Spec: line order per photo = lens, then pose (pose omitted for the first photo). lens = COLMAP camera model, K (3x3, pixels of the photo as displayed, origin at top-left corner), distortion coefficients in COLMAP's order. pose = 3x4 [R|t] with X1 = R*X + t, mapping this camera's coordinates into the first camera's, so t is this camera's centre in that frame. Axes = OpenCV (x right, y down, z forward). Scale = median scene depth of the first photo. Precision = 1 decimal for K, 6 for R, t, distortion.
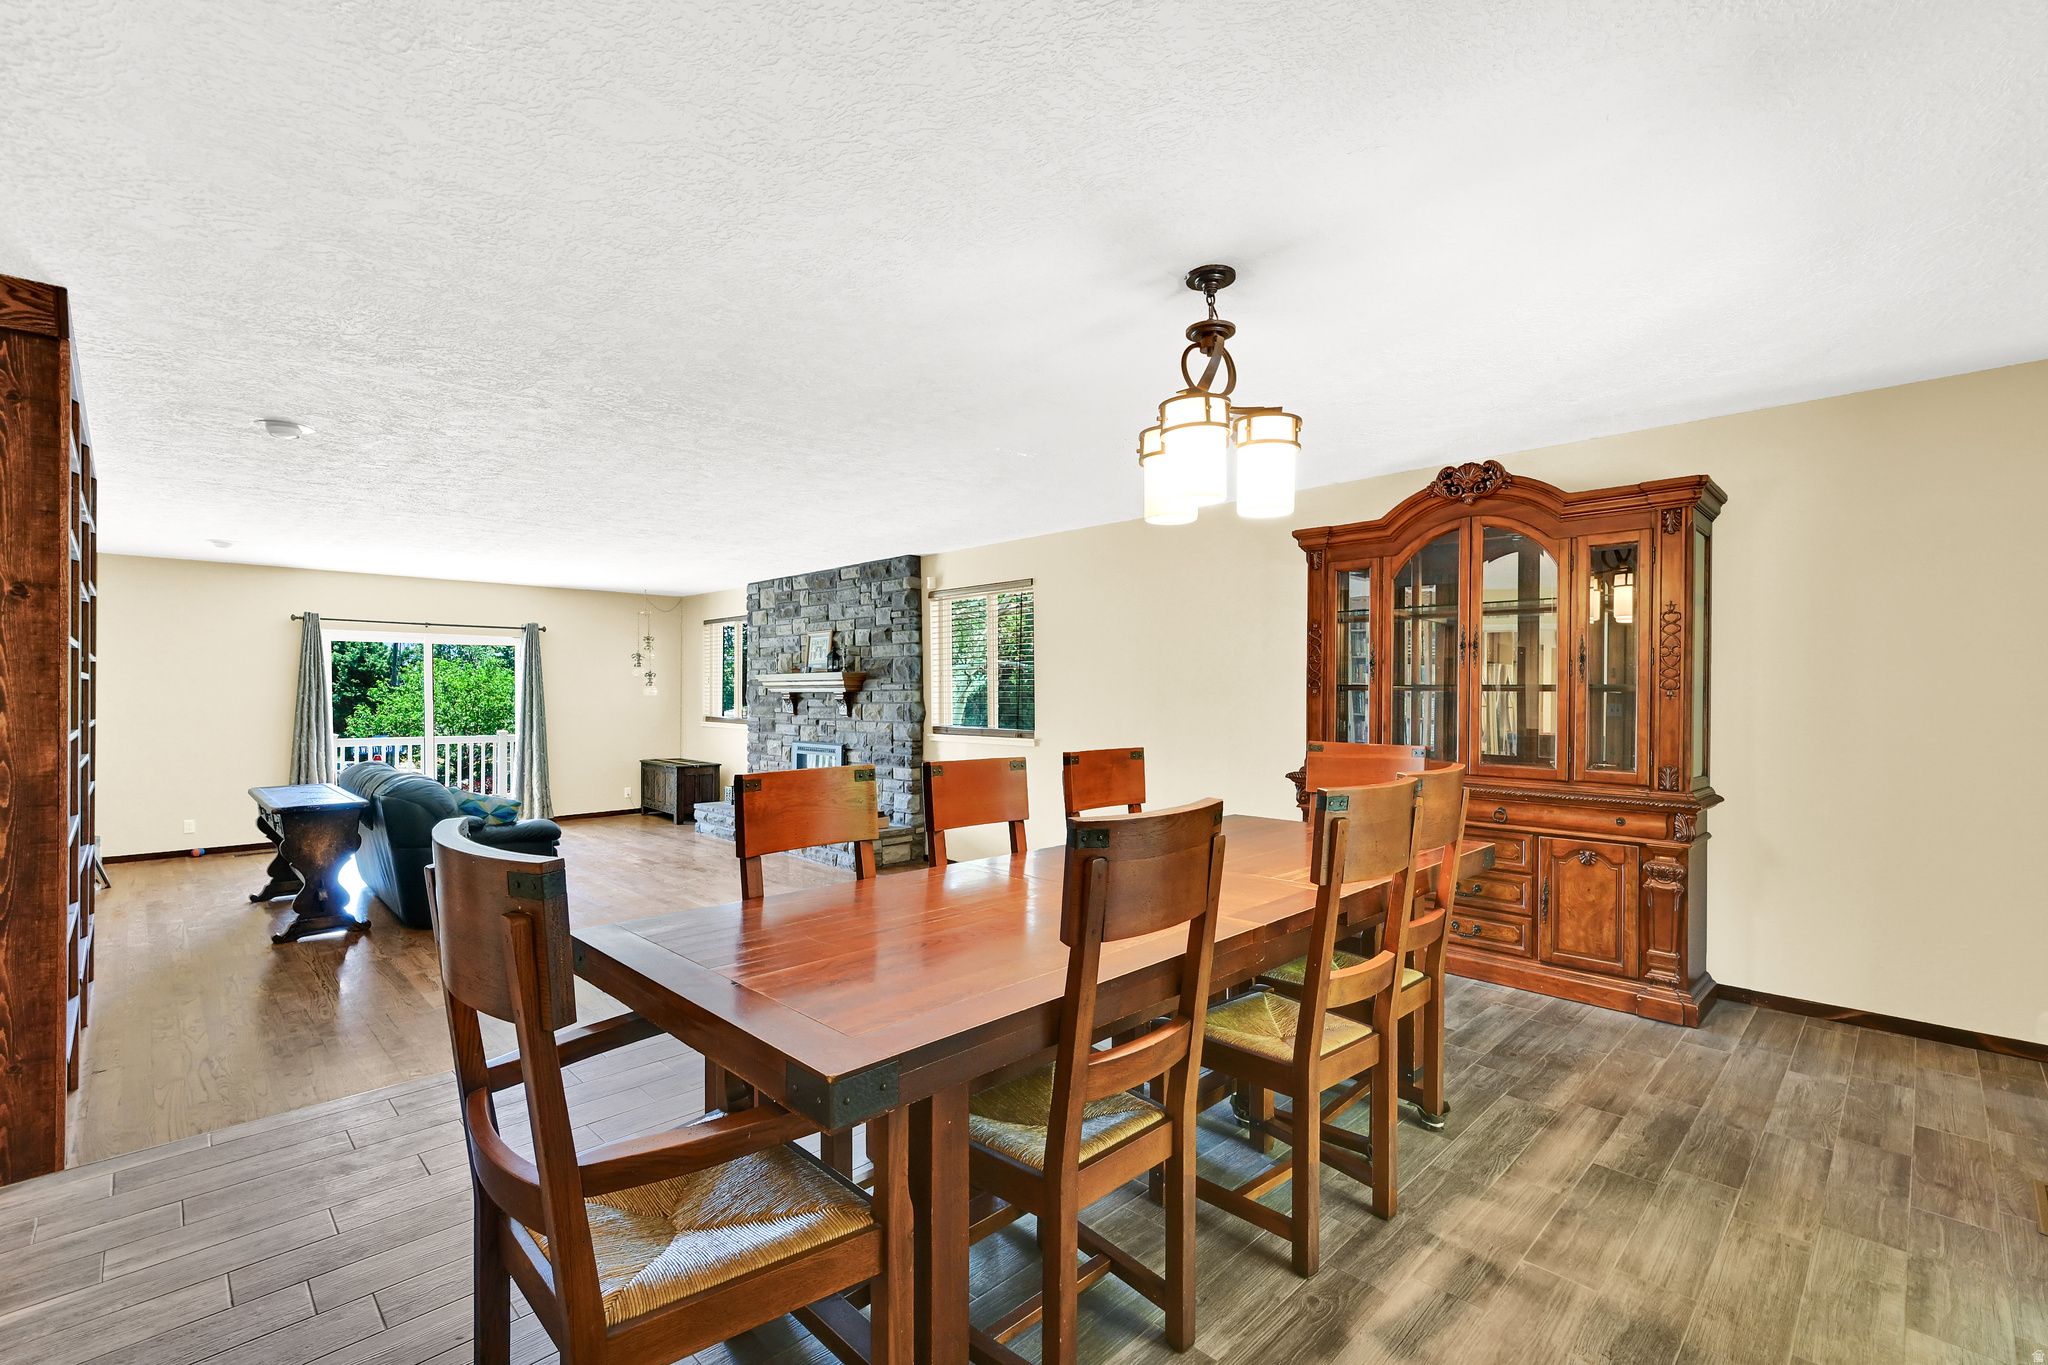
lens RADIAL K [[898.8, 0, 1021.8], [0, 898.8, 692.8], [0, 0, 1]] dist [-0.000561, -0.000263]
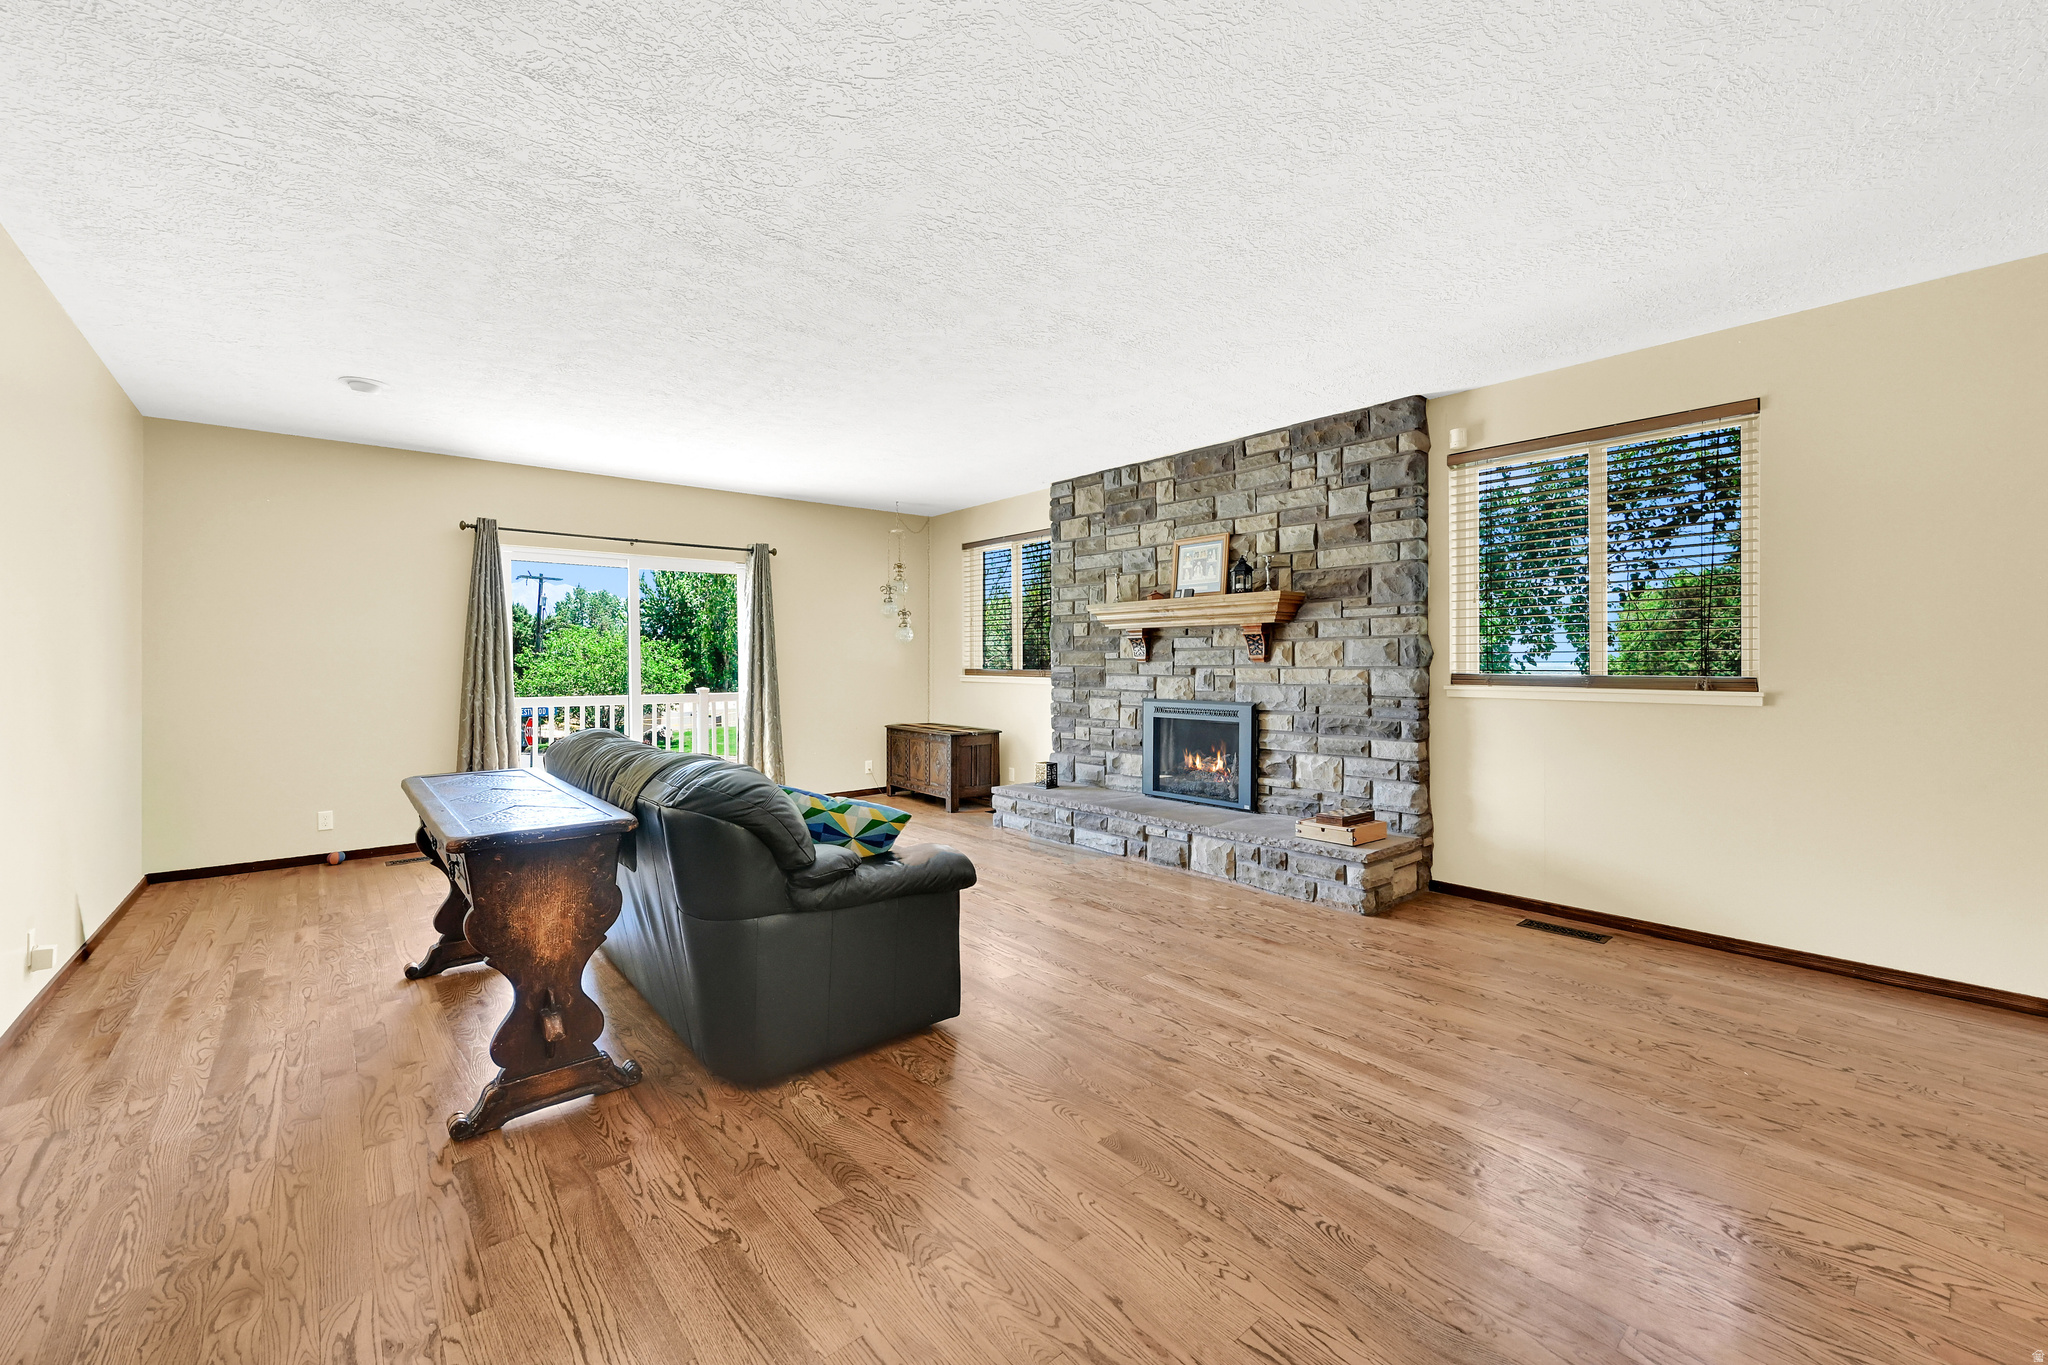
lens RADIAL K [[828.8, 0, 1026.0], [0, 828.8, 663.2], [0, 0, 1]] dist [-0.000413, -0.000495]
pose [[0.997518, -0.003115, -0.070340, -0.324774], [0.003359, 0.999989, 0.003344, 0.025176], [0.070329, -0.003572, 0.997517, 0.381819]]
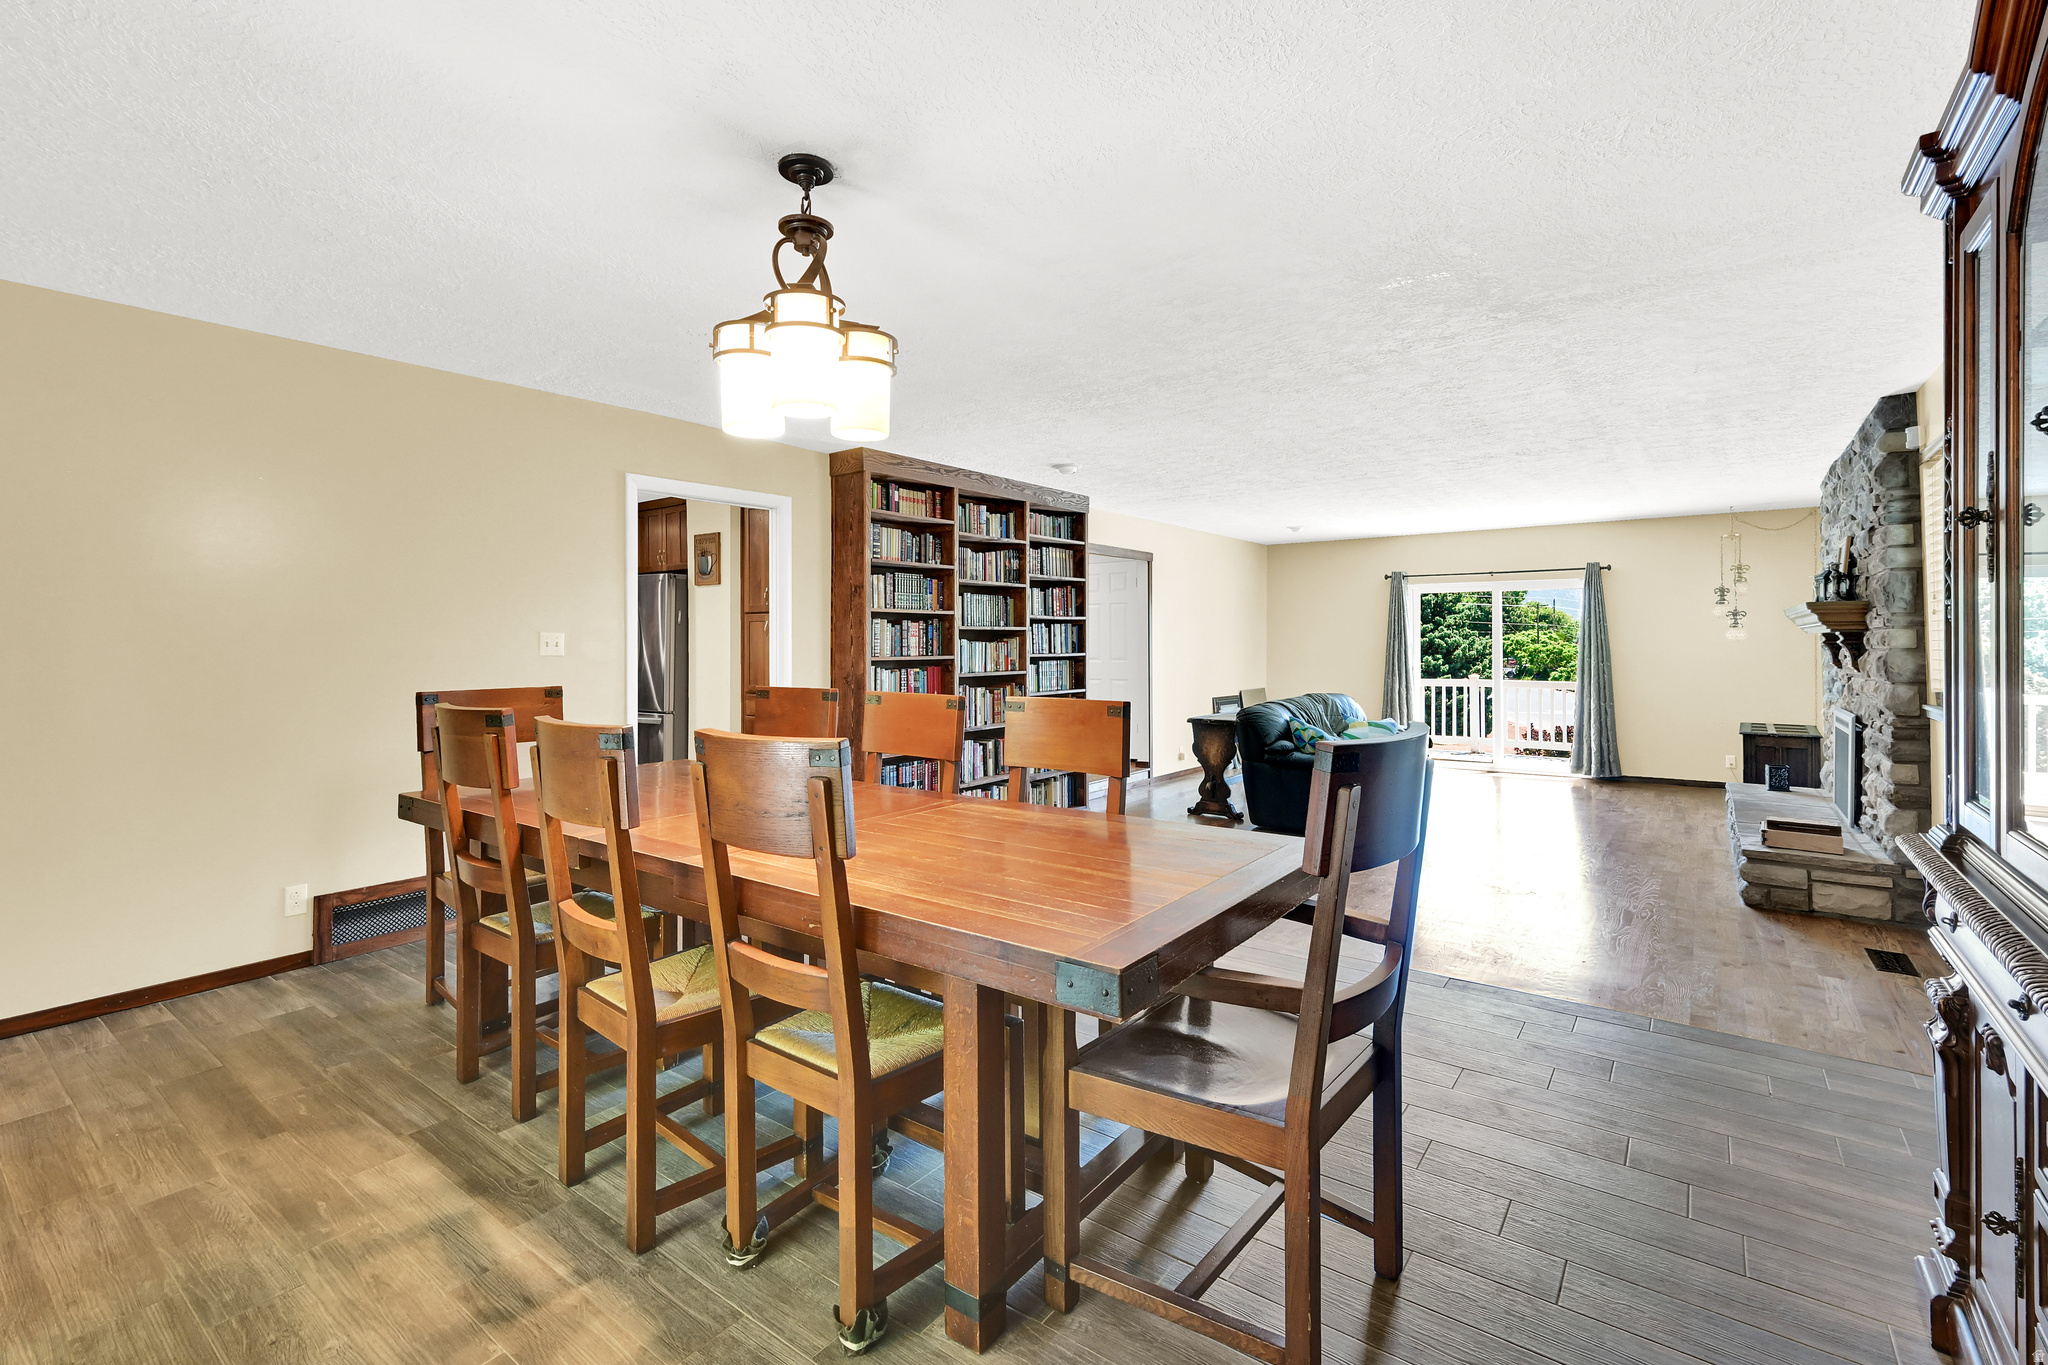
lens RADIAL K [[898.8, 0, 1021.8], [0, 898.8, 692.8], [0, 0, 1]] dist [-0.000561, -0.000263]
pose [[0.152874, 0.055849, -0.986666, 0.334511], [0.002112, 0.998381, 0.056840, 0.003408], [0.988244, -0.010773, 0.152508, 0.326024]]
